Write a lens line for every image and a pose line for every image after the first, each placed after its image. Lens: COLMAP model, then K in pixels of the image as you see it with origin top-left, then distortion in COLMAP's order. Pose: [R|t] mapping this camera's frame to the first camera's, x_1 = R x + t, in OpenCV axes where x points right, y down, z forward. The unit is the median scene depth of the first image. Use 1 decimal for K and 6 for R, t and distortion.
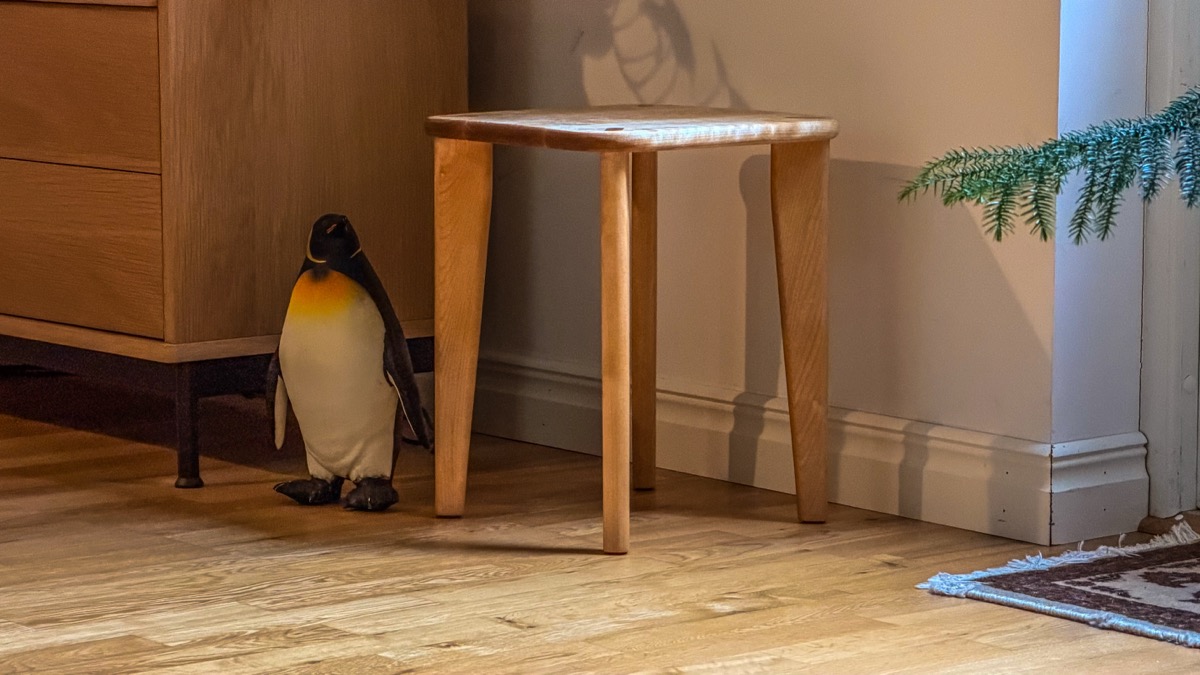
lens RADIAL K [[3489.2, 0, 600.0], [0, 3489.2, 337.5], [0, 0, 1]] dist [0.023717, 0.317440]
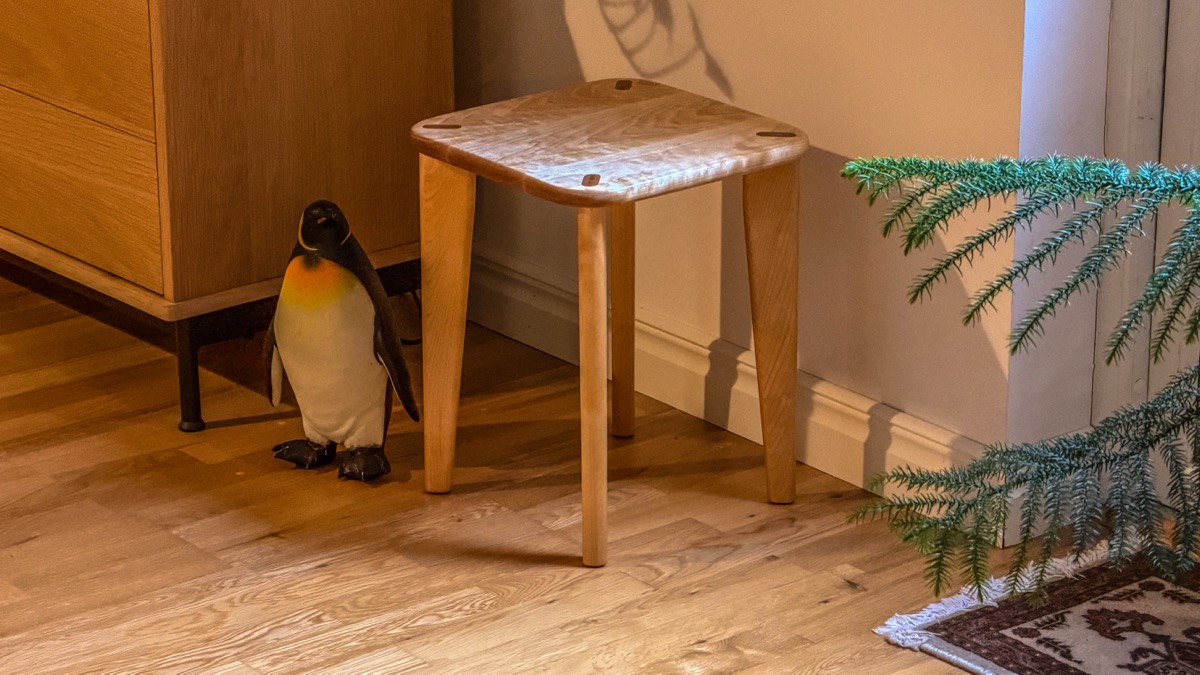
lens RADIAL K [[3489.2, 0, 600.0], [0, 3489.2, 337.5], [0, 0, 1]] dist [0.023717, 0.317440]
pose [[0.999993, -0.003333, -0.001810, 0.007903], [0.003641, 0.977250, 0.212061, -0.218735], [0.001062, -0.212066, 0.977255, -0.024586]]
